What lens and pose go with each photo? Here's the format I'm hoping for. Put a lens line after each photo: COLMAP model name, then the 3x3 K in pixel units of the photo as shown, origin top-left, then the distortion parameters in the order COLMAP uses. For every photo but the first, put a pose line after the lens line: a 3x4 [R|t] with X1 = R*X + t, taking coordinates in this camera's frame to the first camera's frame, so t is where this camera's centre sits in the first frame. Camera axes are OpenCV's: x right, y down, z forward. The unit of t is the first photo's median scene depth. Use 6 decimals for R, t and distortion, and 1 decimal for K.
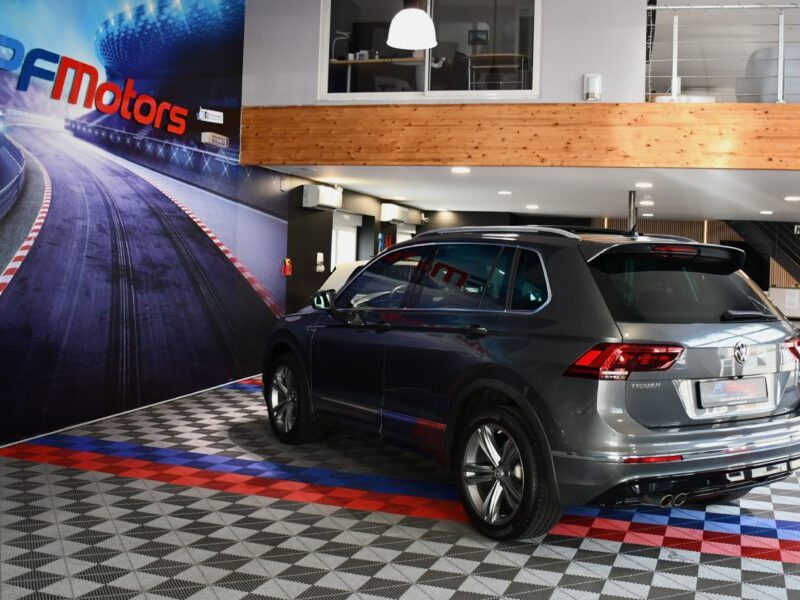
lens RADIAL K [[886.1, 0, 404.2], [0, 886.1, 312.8], [0, 0, 1]] dist [-0.130197, 0.036855]
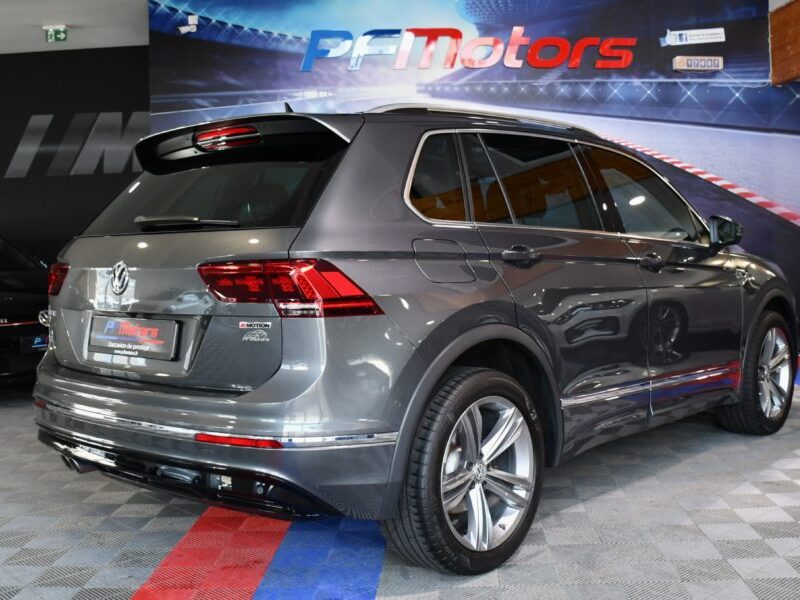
lens RADIAL K [[915.8, 0, 417.6], [0, 915.8, 321.5], [0, 0, 1]] dist [-0.125823, 0.021951]
pose [[0.321767, 0.044624, -0.945767, 0.651037], [-0.020524, 0.998983, 0.040153, 0.027643], [0.946596, 0.006491, 0.322356, 0.578836]]
